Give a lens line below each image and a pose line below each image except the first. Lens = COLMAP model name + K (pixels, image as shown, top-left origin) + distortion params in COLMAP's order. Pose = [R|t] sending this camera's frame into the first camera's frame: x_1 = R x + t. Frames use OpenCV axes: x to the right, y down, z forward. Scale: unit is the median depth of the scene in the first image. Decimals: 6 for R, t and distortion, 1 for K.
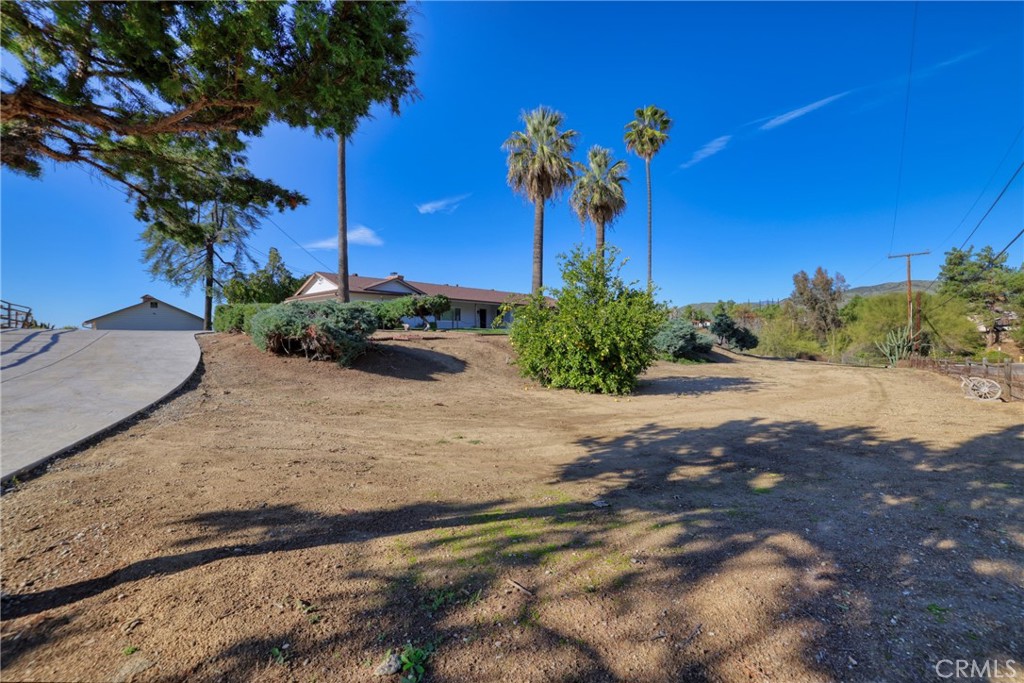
lens RADIAL K [[445.8, 0, 520.5], [0, 445.8, 341.2], [0, 0, 1]] dist [-0.027626, 0.001494]
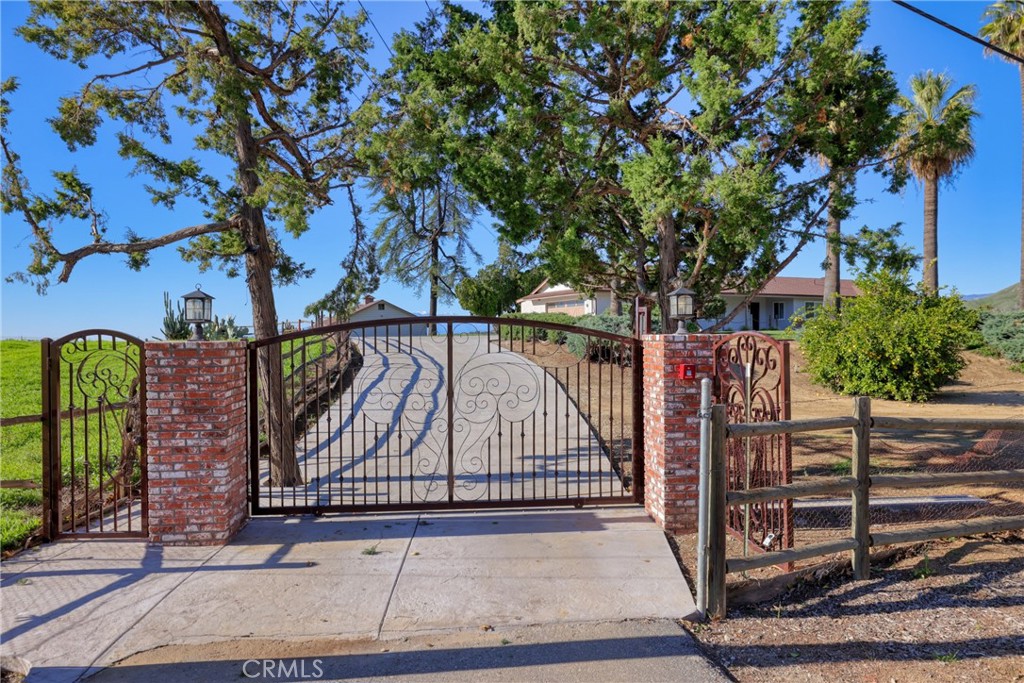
lens RADIAL K [[694.6, 0, 513.8], [0, 694.6, 340.2], [0, 0, 1]] dist [-0.011249, 0.007850]
pose [[0.919867, -0.004874, -0.392201, -0.001878], [0.004089, 0.999988, -0.002837, -0.009125], [0.392210, 0.001006, 0.919875, -0.328633]]
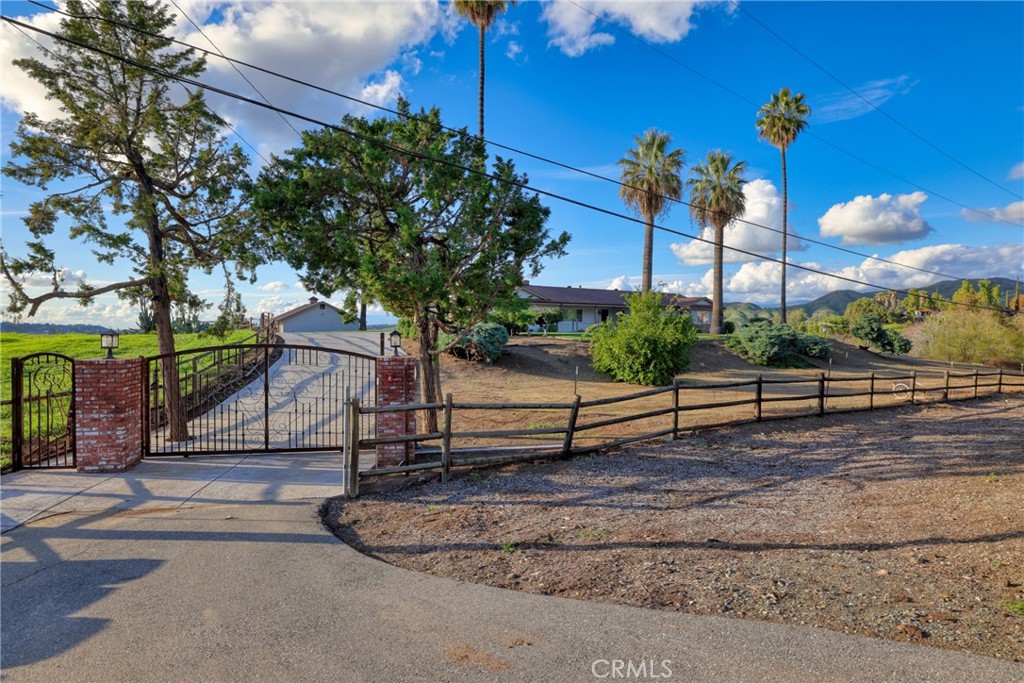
lens RADIAL K [[555.1, 0, 519.0], [0, 555.1, 332.9], [0, 0, 1]] dist [-0.002685, -0.000710]
pose [[0.960636, 0.010540, -0.277610, 0.116671], [-0.010803, 0.999941, 0.000580, -0.025452], [0.277600, 0.002442, 0.960694, -0.395440]]
